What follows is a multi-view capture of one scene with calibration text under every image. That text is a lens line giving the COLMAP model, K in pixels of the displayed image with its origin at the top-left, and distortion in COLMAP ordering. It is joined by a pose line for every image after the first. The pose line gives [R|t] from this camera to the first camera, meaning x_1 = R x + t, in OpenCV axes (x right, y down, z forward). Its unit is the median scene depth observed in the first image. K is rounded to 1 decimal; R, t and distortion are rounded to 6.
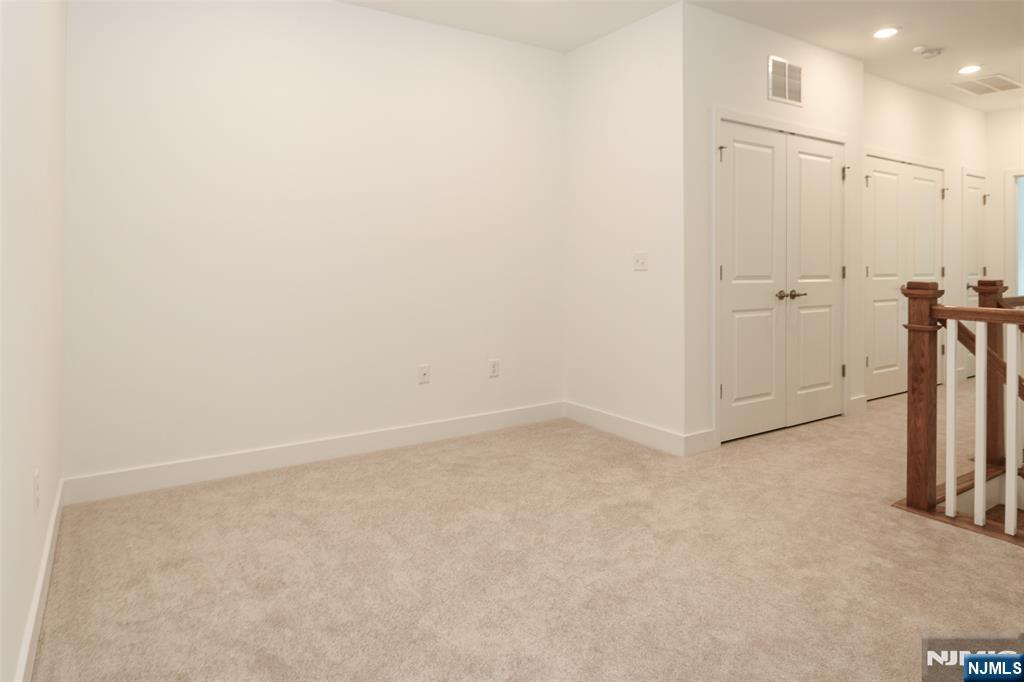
lens RADIAL K [[544.6, 0, 539.2], [0, 544.6, 265.1], [0, 0, 1]] dist [-0.020316, 0.006632]
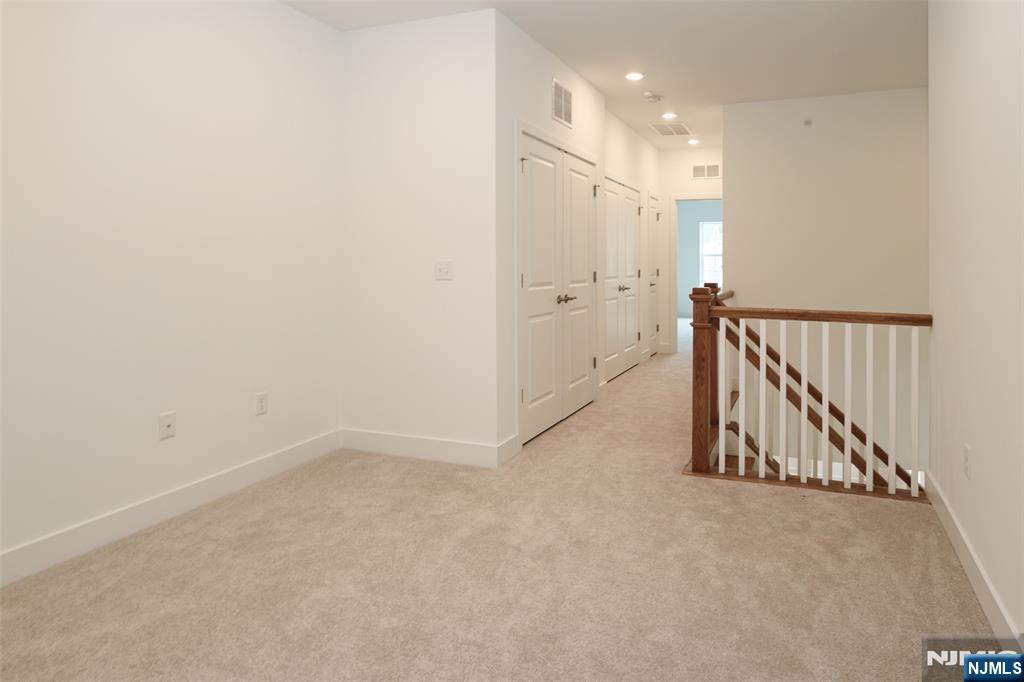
lens RADIAL K [[544.6, 0, 539.2], [0, 544.6, 265.1], [0, 0, 1]] dist [-0.020316, 0.006632]
pose [[0.836356, -0.004209, 0.548170, -0.241243], [0.003030, 0.999991, 0.003055, -0.022395], [-0.548178, -0.000894, 0.836361, 0.141438]]
